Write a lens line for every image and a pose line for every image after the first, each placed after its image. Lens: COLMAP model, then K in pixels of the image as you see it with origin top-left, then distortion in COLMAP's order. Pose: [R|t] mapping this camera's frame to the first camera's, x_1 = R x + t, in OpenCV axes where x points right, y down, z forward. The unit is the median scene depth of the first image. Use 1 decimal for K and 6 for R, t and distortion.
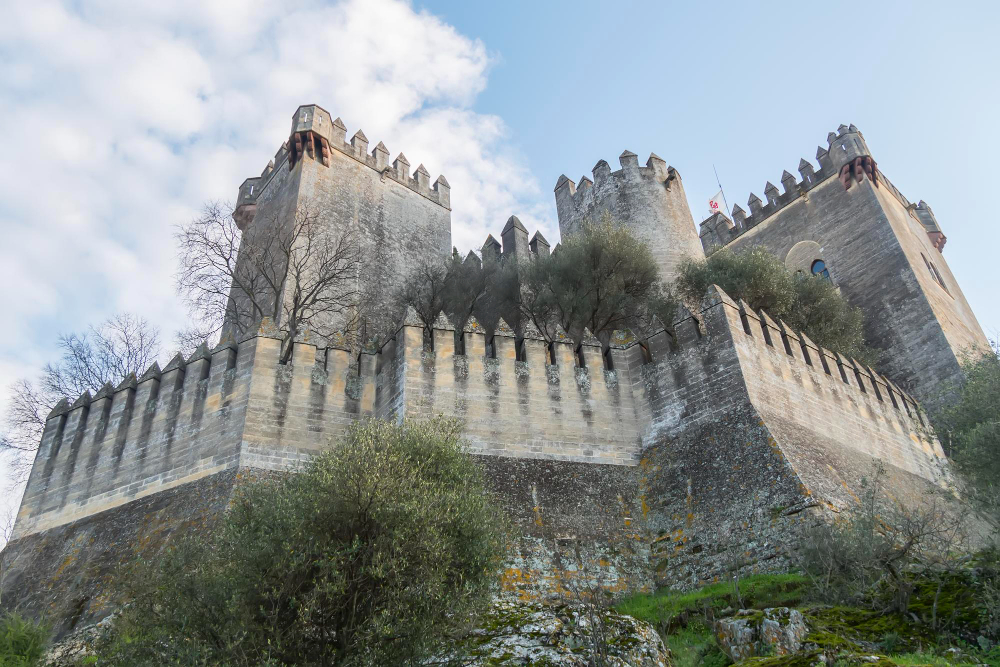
lens RADIAL K [[844.6, 0, 500.0], [0, 844.6, 333.5], [0, 0, 1]] dist [-0.060478, 0.037572]
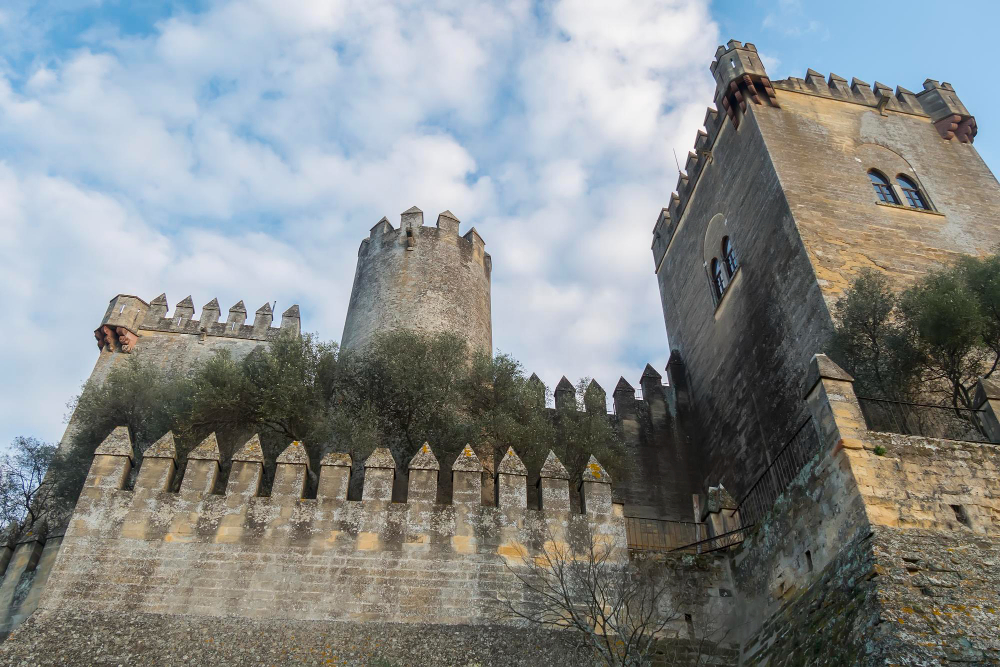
lens RADIAL K [[844.6, 0, 500.0], [0, 844.6, 333.5], [0, 0, 1]] dist [-0.060478, 0.037572]
pose [[0.848161, -0.322213, -0.420478, 0.582082], [0.288389, 0.946667, -0.143712, 0.044794], [0.444359, 0.000630, 0.895849, 0.320784]]
